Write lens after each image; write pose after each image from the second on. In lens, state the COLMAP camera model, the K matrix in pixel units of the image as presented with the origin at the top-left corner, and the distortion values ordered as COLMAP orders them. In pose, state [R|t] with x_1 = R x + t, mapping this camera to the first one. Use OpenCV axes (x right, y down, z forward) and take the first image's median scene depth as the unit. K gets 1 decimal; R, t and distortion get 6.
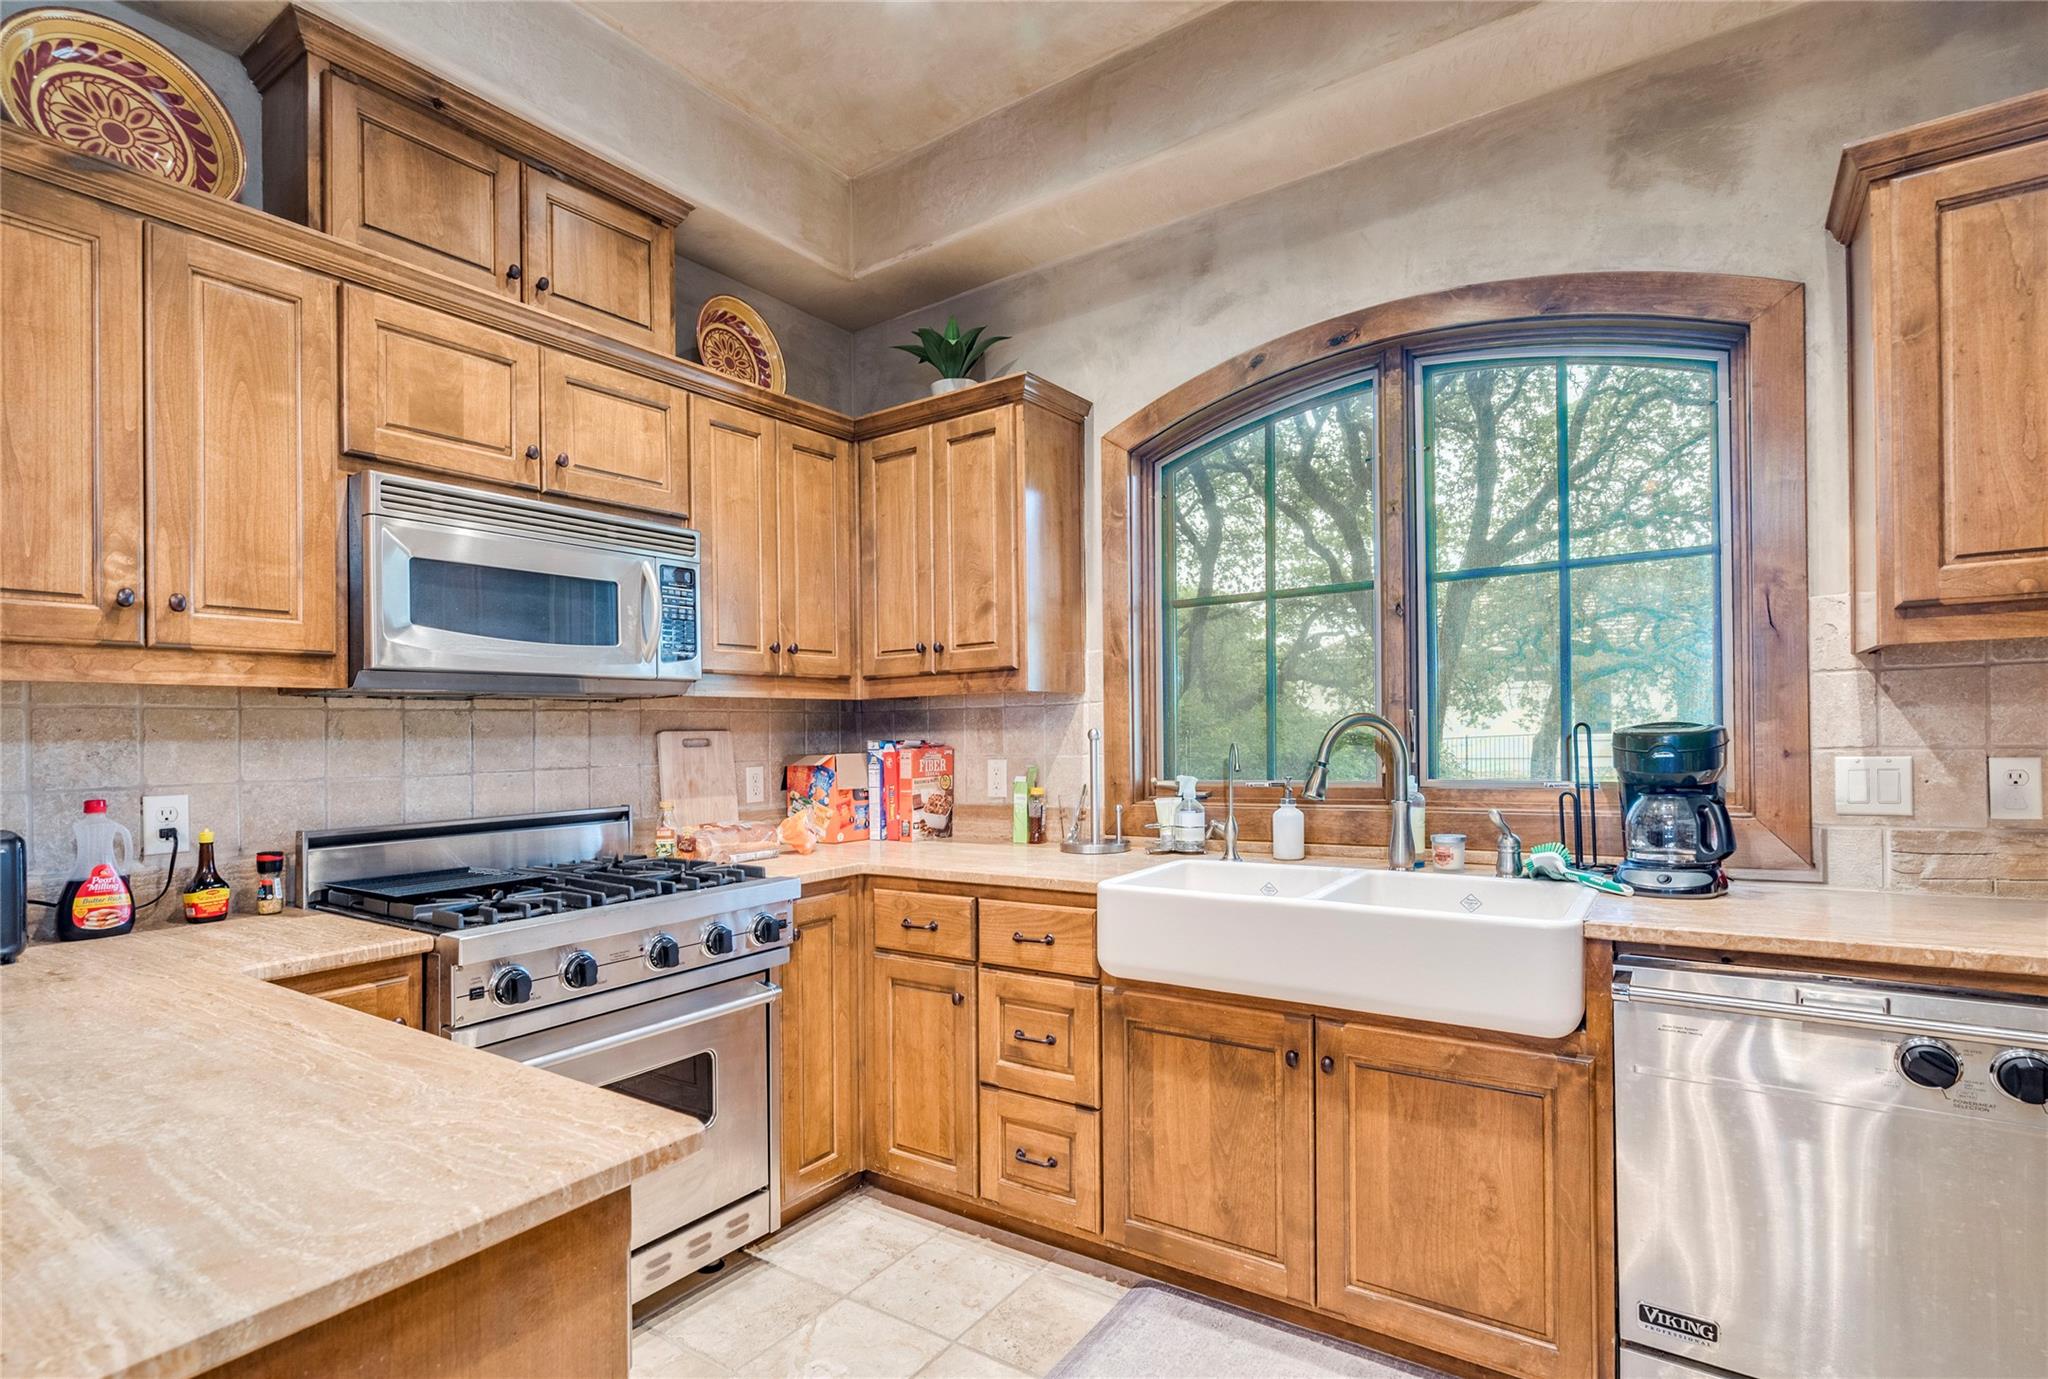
lens RADIAL K [[1001.2, 0, 1019.5], [0, 1001.2, 757.7], [0, 0, 1]] dist [-0.005415, 0.003254]
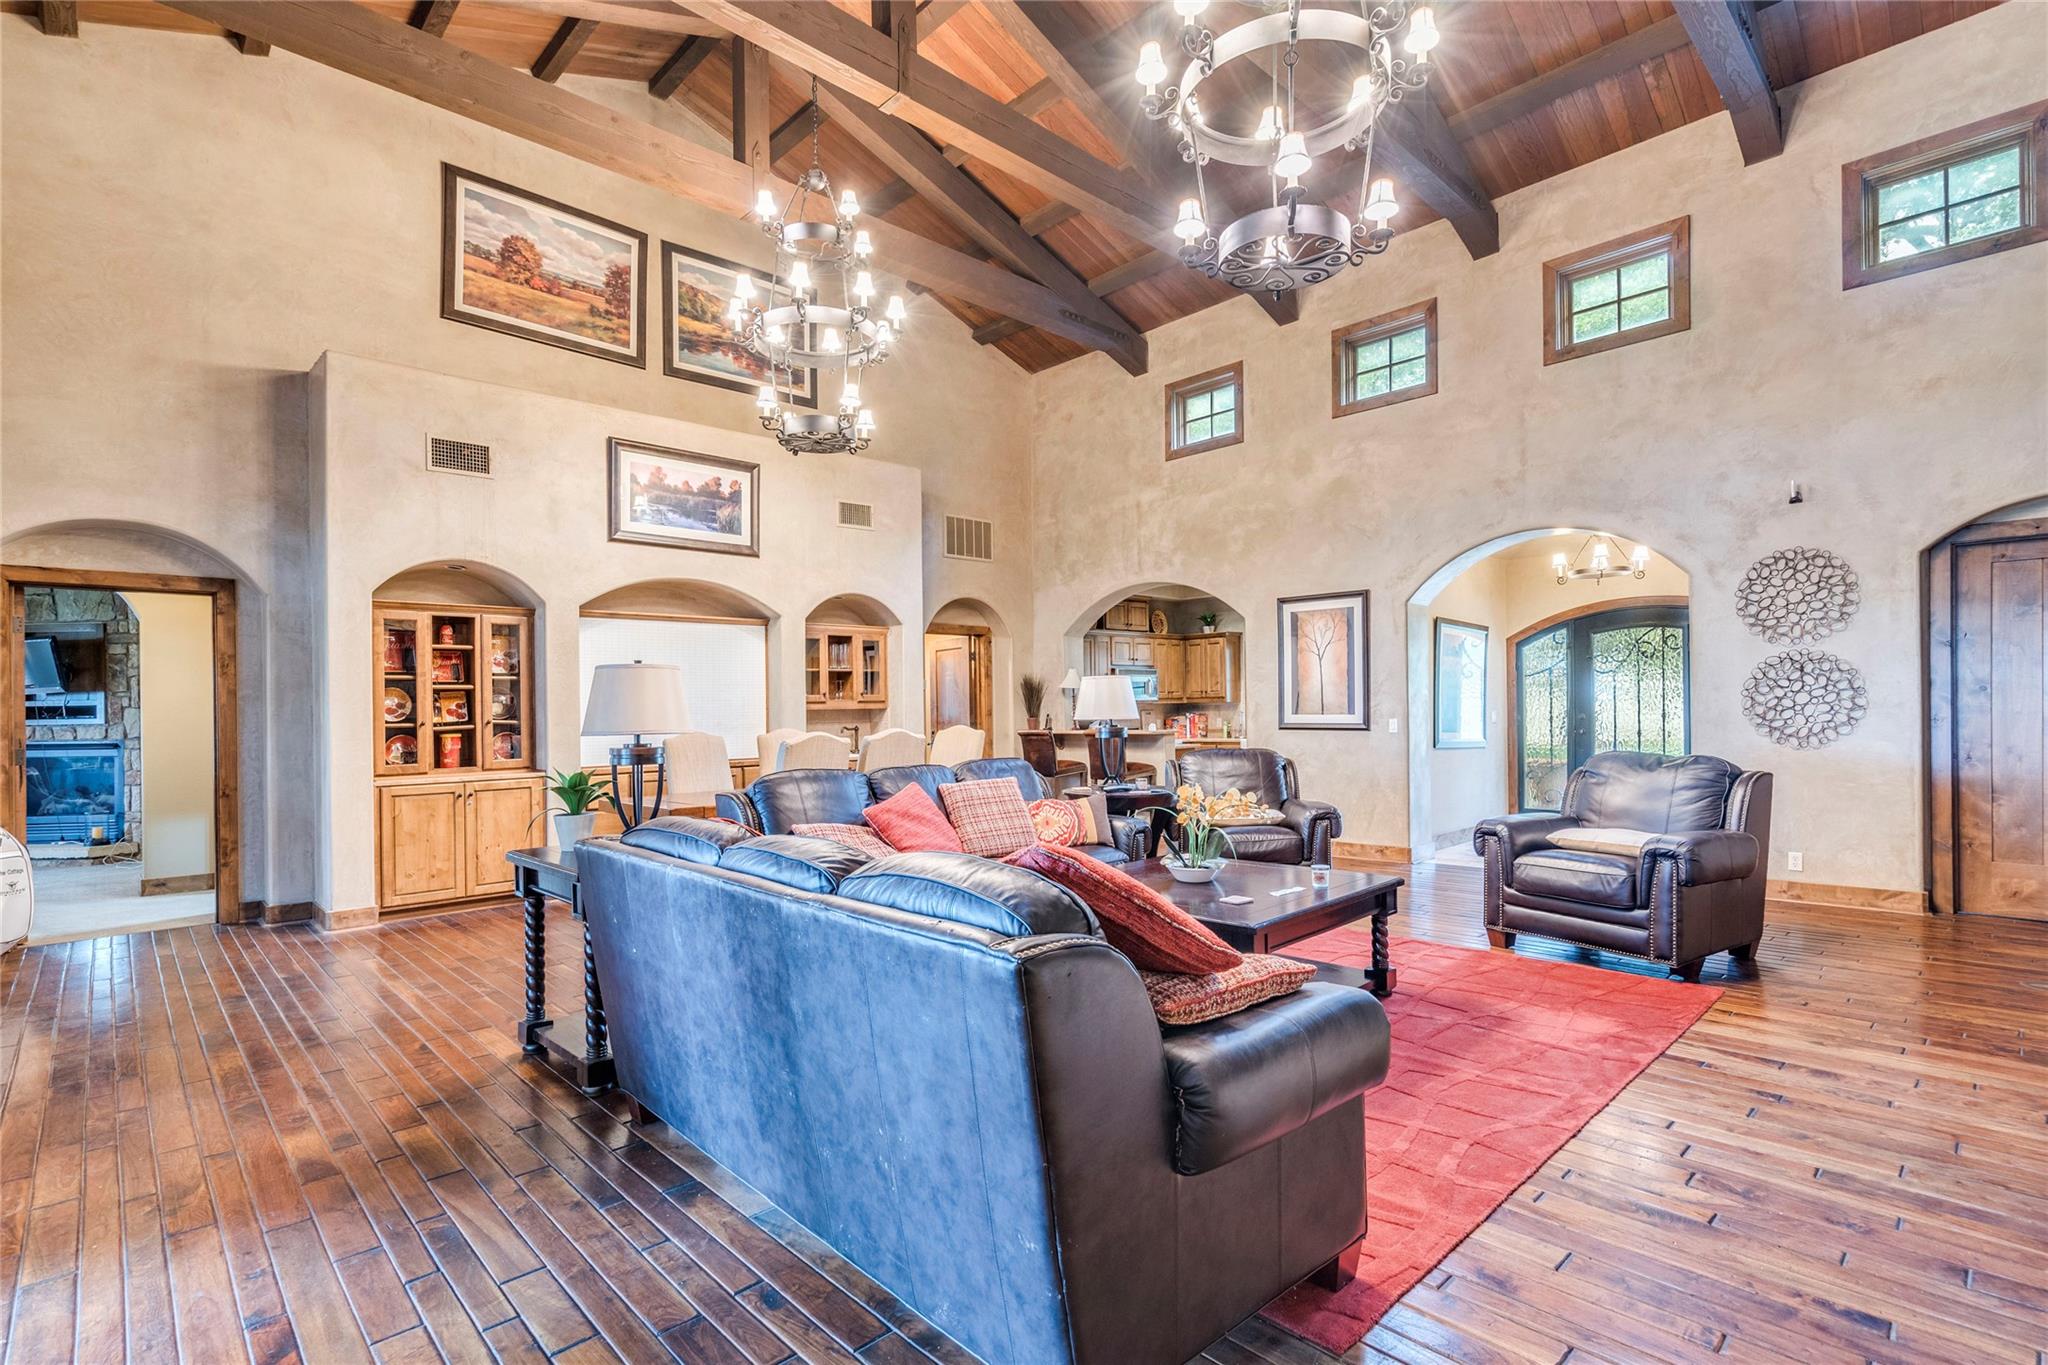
lens RADIAL K [[963.3, 0, 1031.9], [0, 963.3, 680.5], [0, 0, 1]] dist [-0.002965, 0.002061]
pose [[0.981173, -0.000656, -0.193132, -0.018978], [-0.009295, 0.998675, -0.050611, 0.073997], [0.192909, 0.051454, 0.979867, -4.056093]]
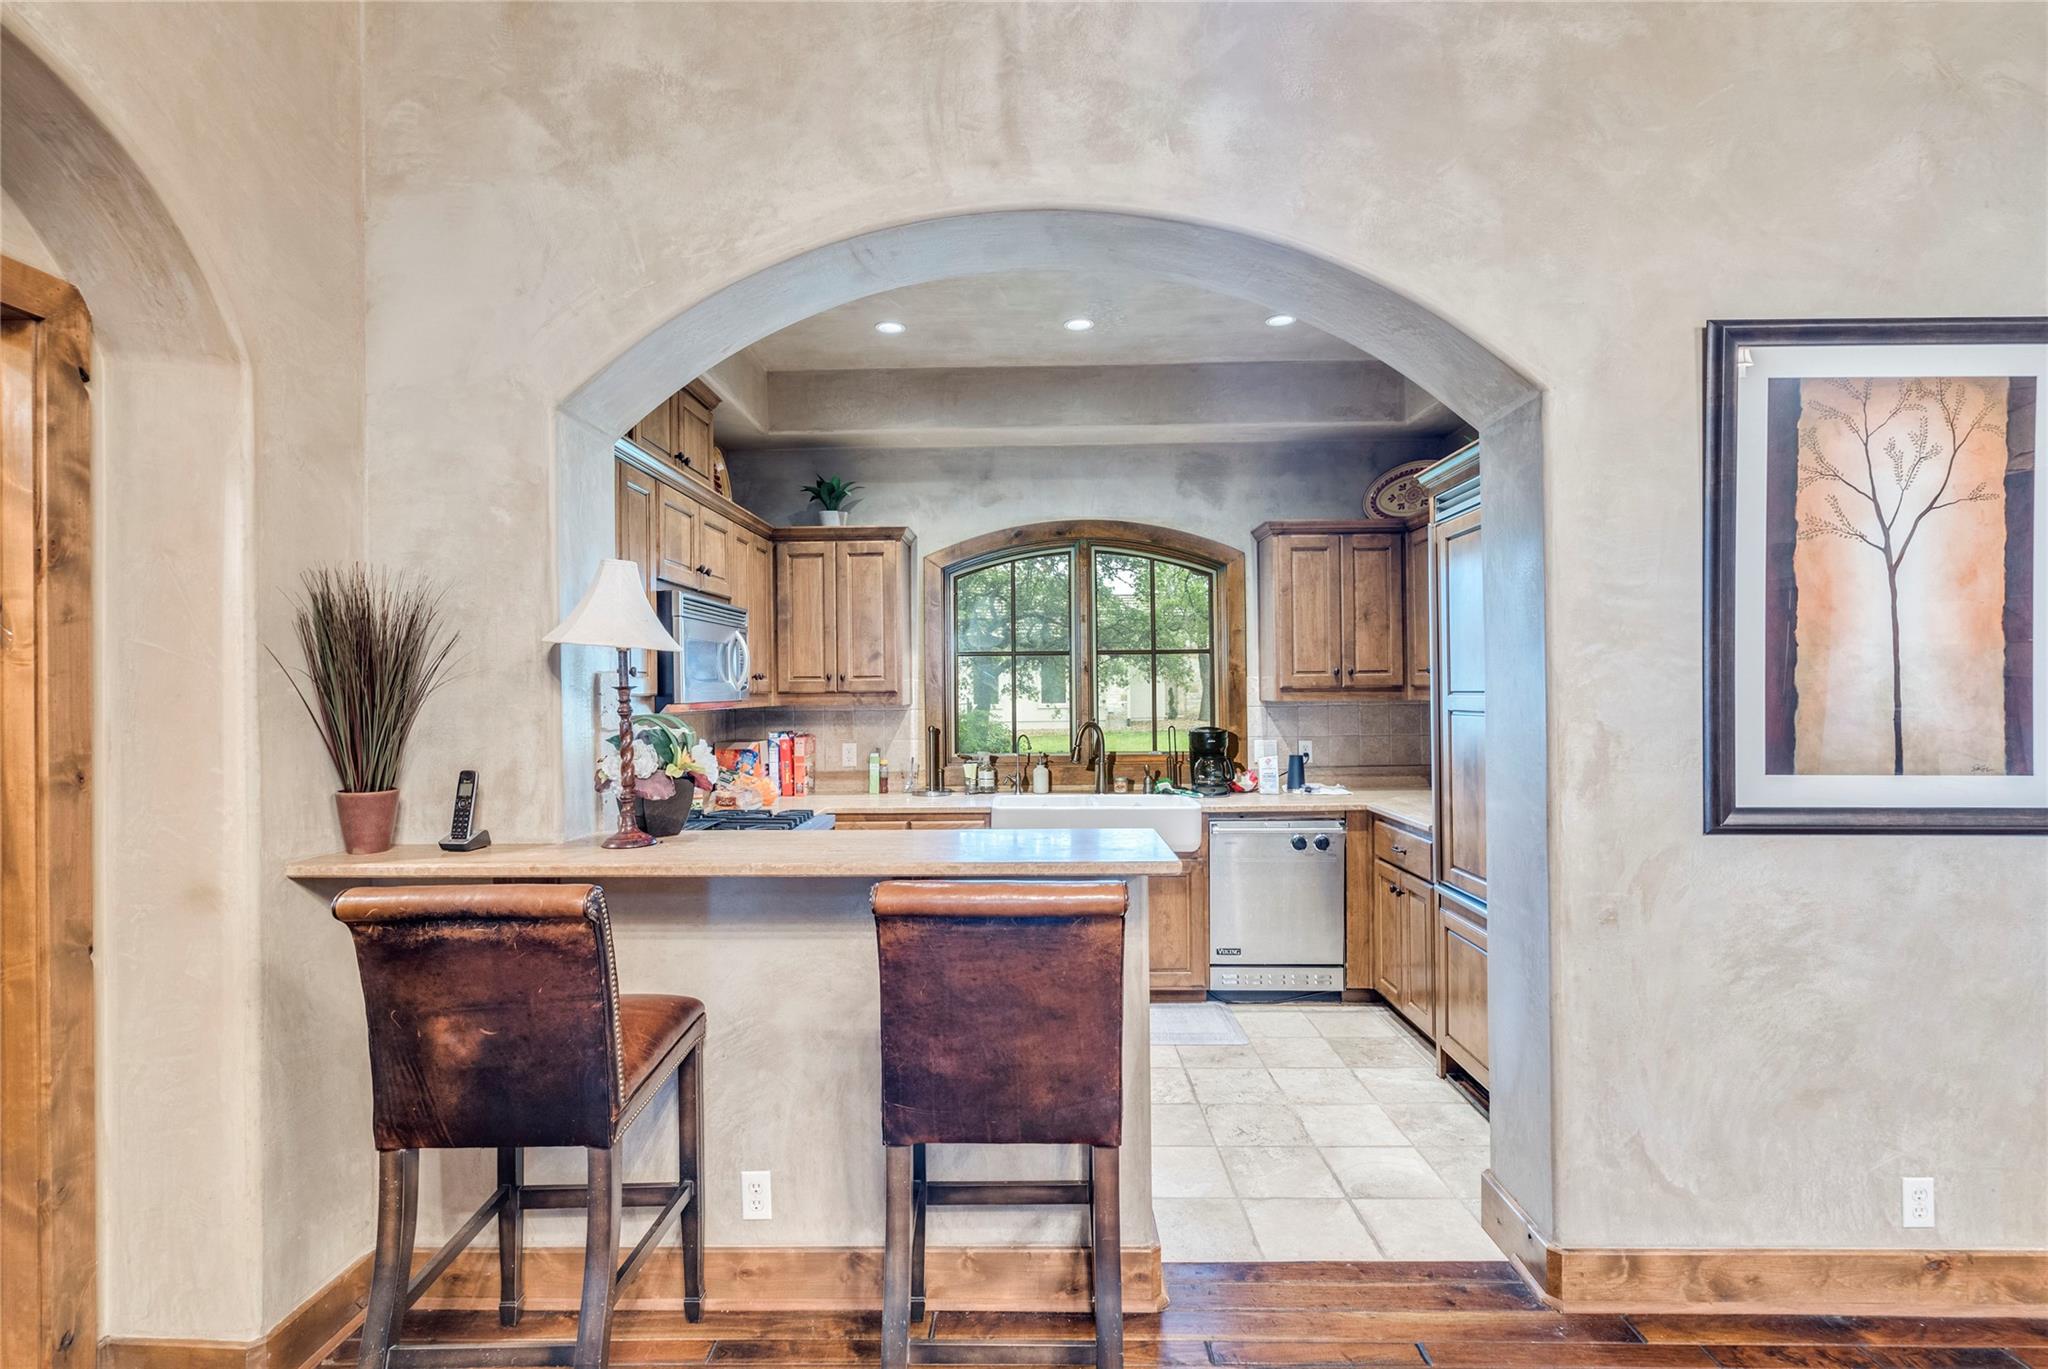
lens RADIAL K [[963.3, 0, 1024.0], [0, 963.3, 722.7], [0, 0, 1]] dist [-0.002965, 0.002061]
pose [[0.831939, -0.004897, 0.554845, -0.915026], [0.004088, 0.999988, 0.002696, -0.047956], [-0.554852, 0.000026, 0.831949, -0.636064]]
